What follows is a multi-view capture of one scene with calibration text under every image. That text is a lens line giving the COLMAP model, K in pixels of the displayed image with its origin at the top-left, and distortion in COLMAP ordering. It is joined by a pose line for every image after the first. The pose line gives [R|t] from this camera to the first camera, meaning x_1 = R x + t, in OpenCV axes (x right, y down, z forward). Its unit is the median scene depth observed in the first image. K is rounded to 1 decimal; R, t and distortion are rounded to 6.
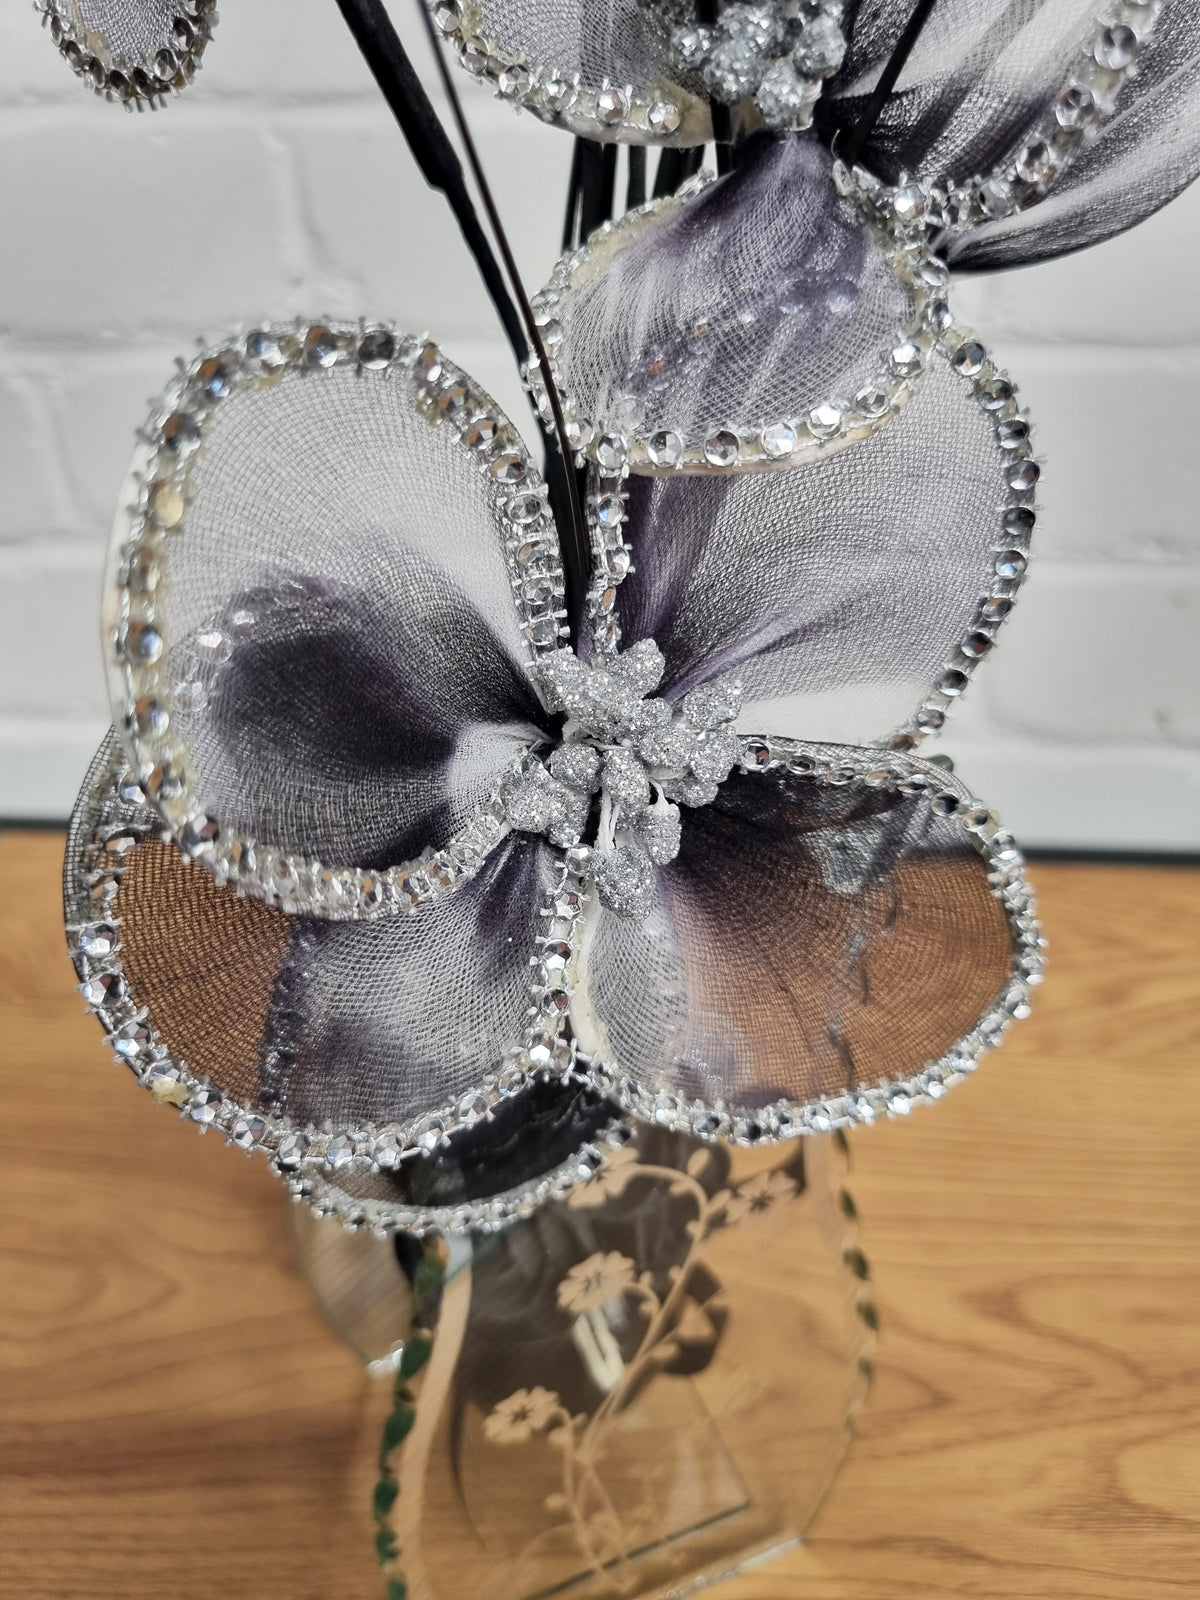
lens RADIAL K [[1269.0, 0, 602.4], [0, 1269.0, 793.0], [0, 0, 1]] dist [-0.016814, -0.011525]
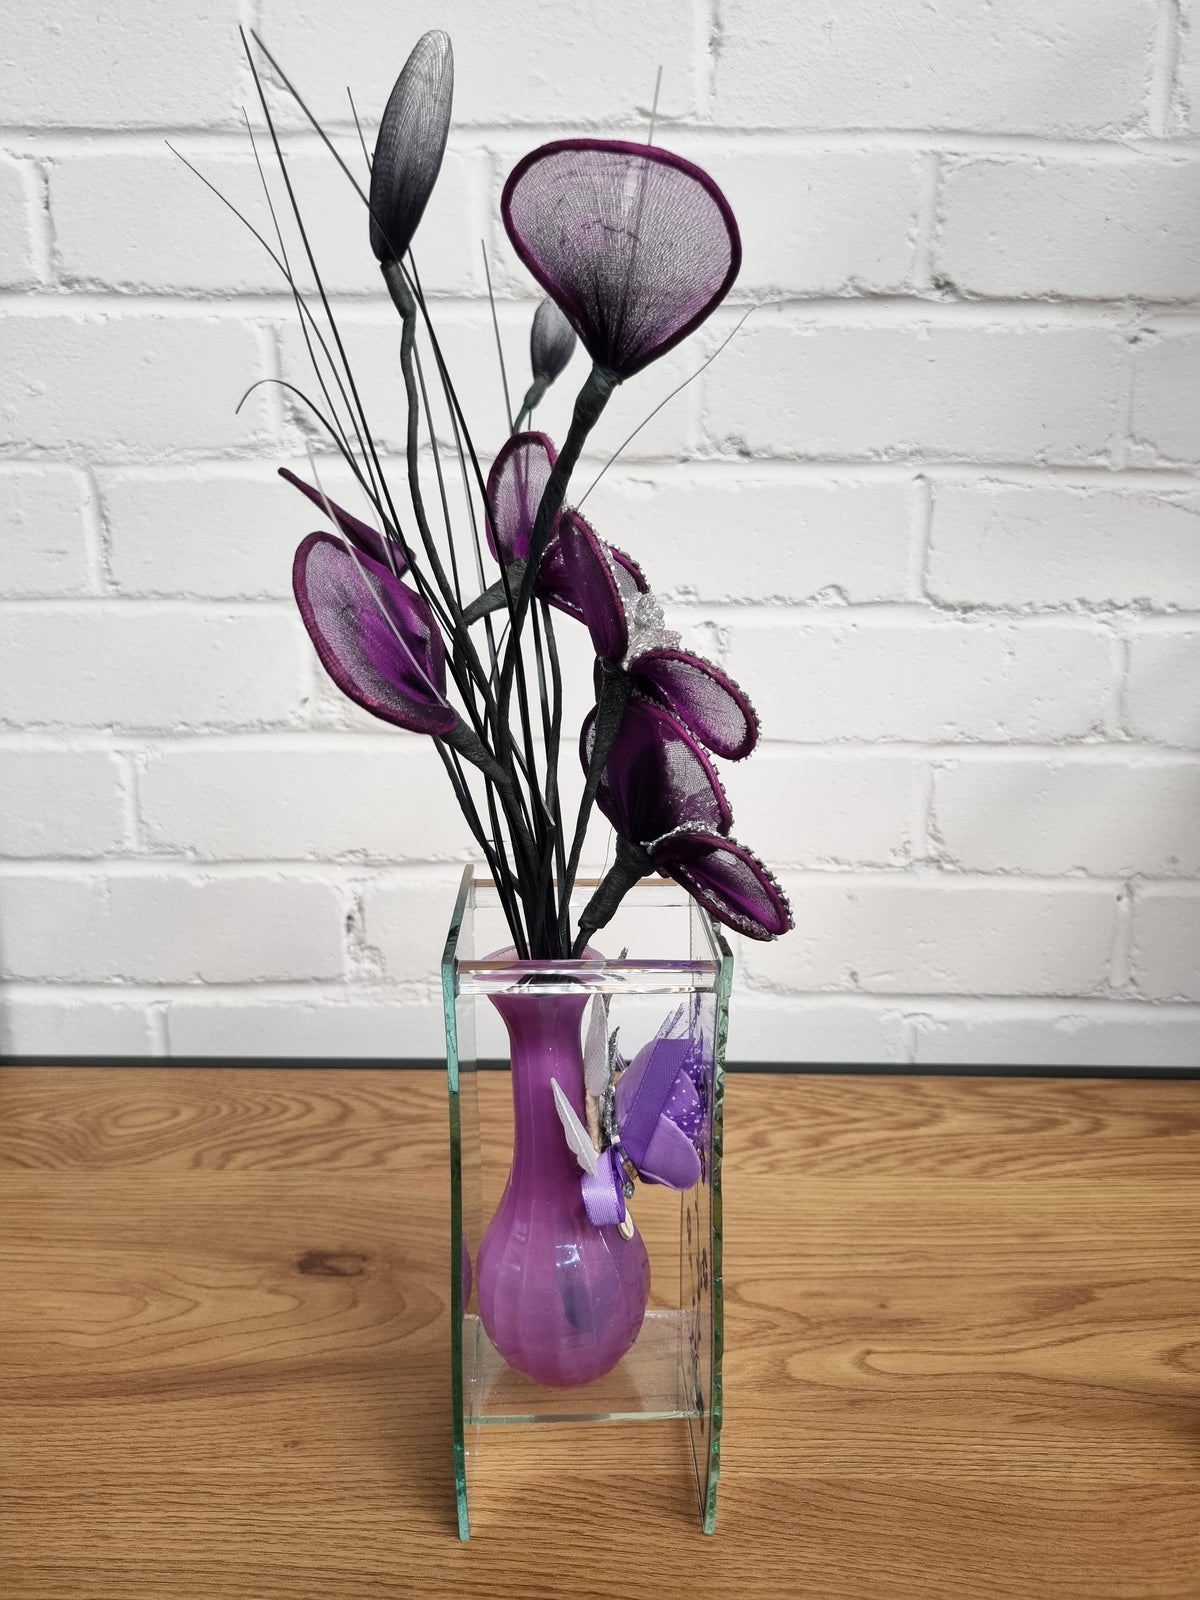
lens RADIAL K [[1213.1, 0, 607.1], [0, 1213.1, 779.9], [0, 0, 1]] dist [0.006827, -0.008147]
pose [[0.996019, 0.014535, 0.087951, 0.019094], [0.015197, 0.944490, -0.328189, 0.308500], [-0.087839, 0.328219, 0.940509, -0.692851]]
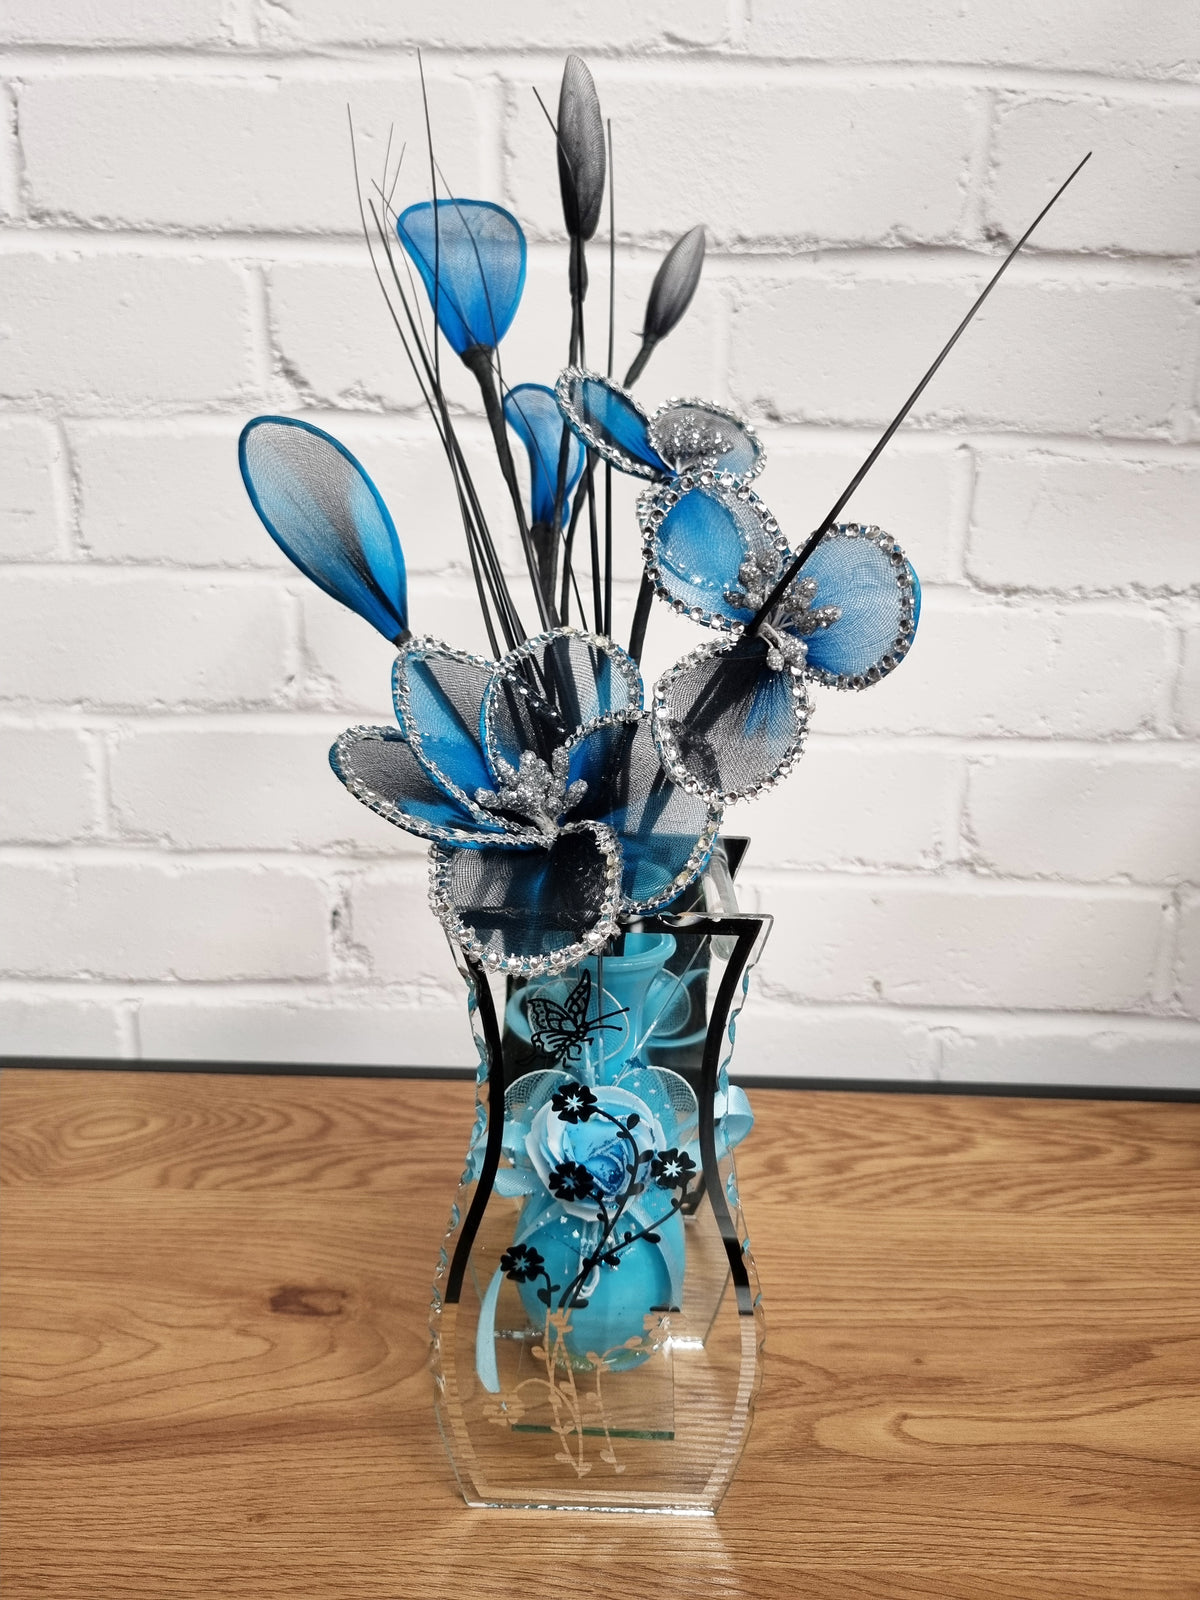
lens RADIAL K [[1216.6, 0, 602.6], [0, 1216.6, 778.7], [0, 0, 1]] dist [0.004953, -0.010681]
pose [[0.995456, 0.031732, 0.089780, 0.007064], [-0.001477, 0.947874, -0.318643, 0.248736], [-0.095211, 0.317062, 0.943613, -0.538764]]
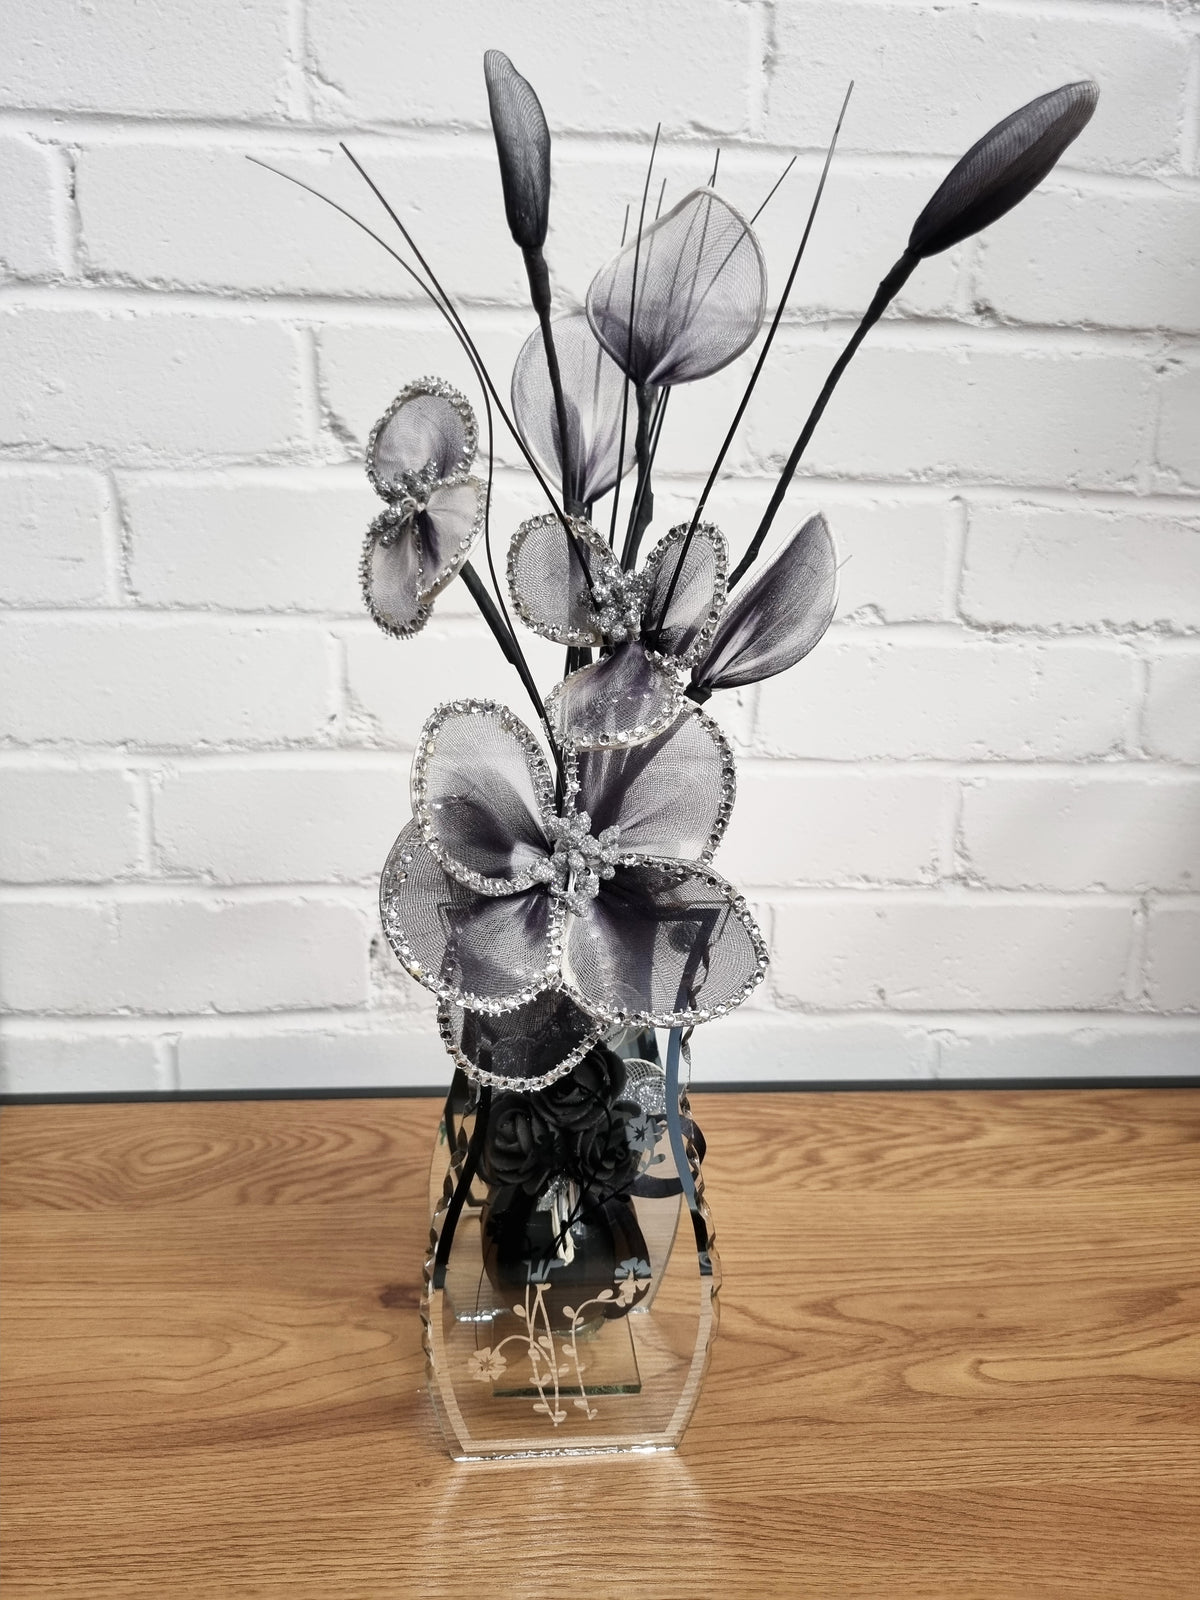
lens RADIAL K [[1213.1, 0, 598.4], [0, 1213.1, 802.4], [0, 0, 1]] dist [0.007482, -0.008392]
pose [[0.983725, 0.012620, 0.179238, -0.261813], [0.049168, 0.940550, -0.336079, 0.320489], [-0.172824, 0.339422, 0.924621, -0.618071]]
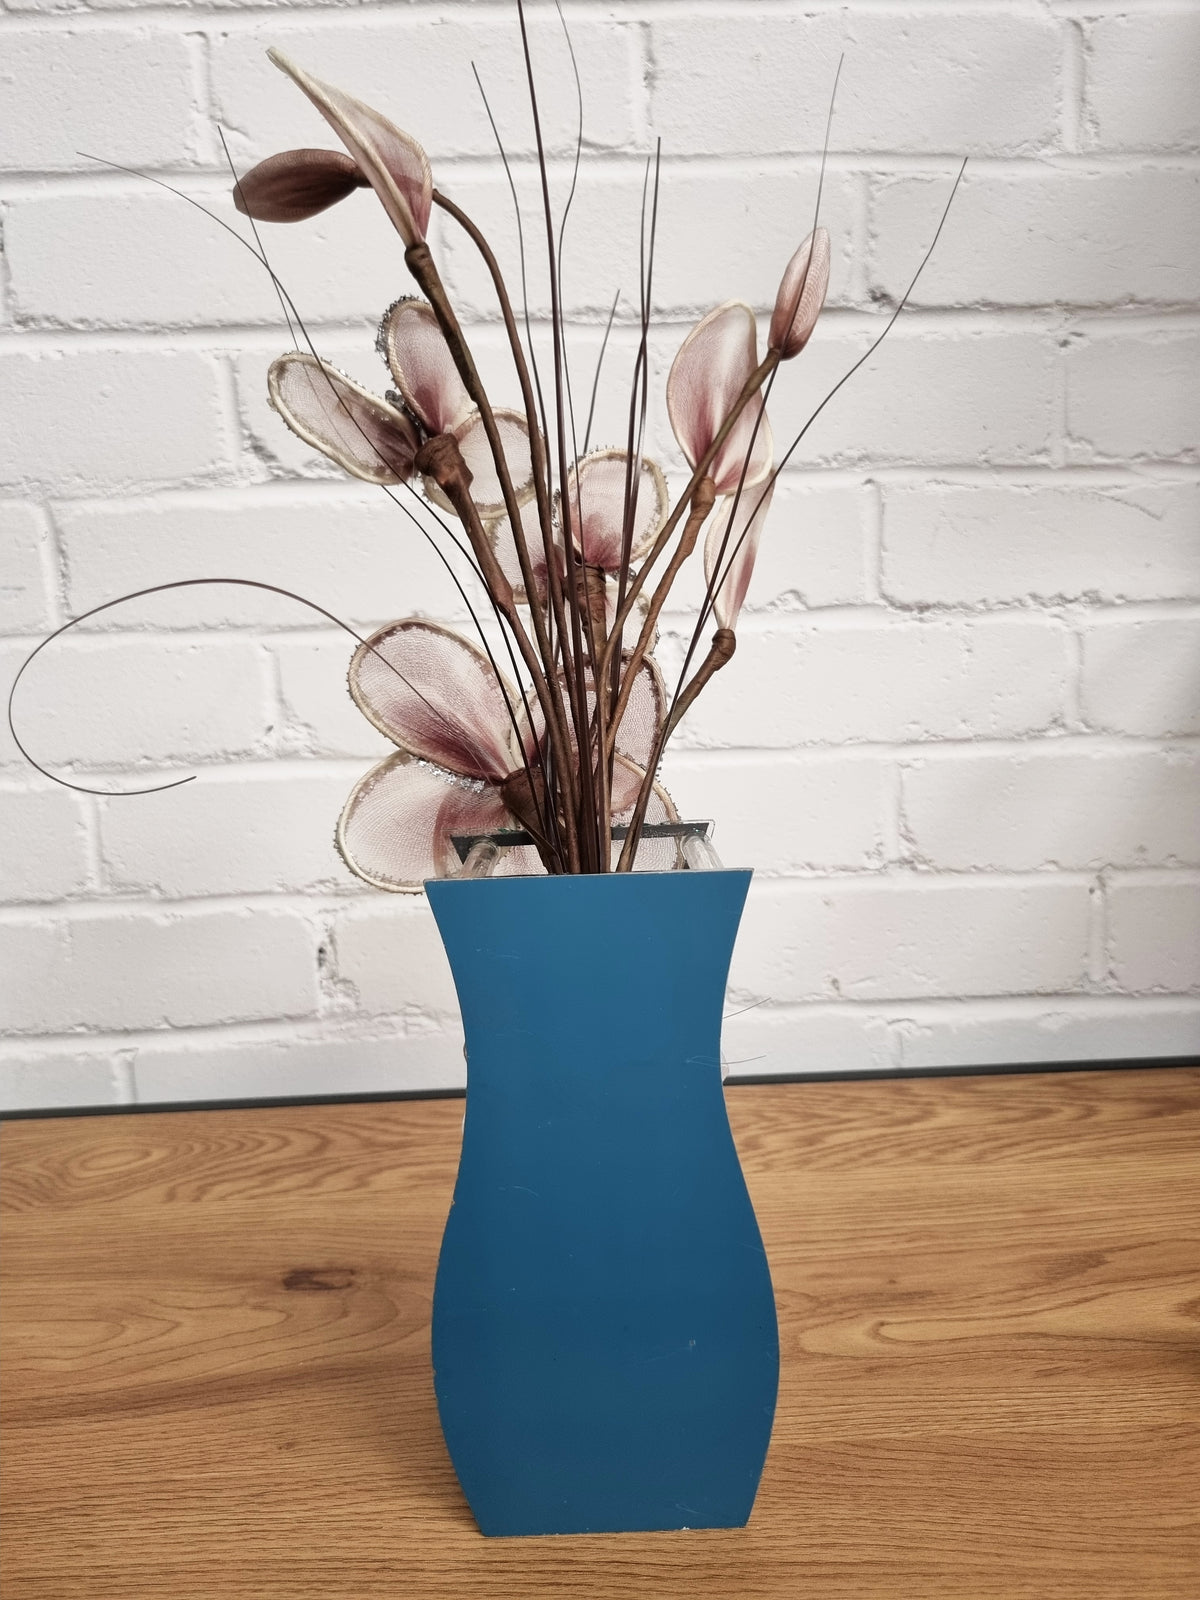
lens RADIAL K [[1215.4, 0, 608.7], [0, 1215.4, 790.3], [0, 0, 1]] dist [0.006633, -0.007026]
pose [[0.991695, -0.024054, 0.126344, -0.010146], [0.073288, 0.912950, -0.401436, 0.468219], [-0.105690, 0.407361, 0.907131, -0.623689]]
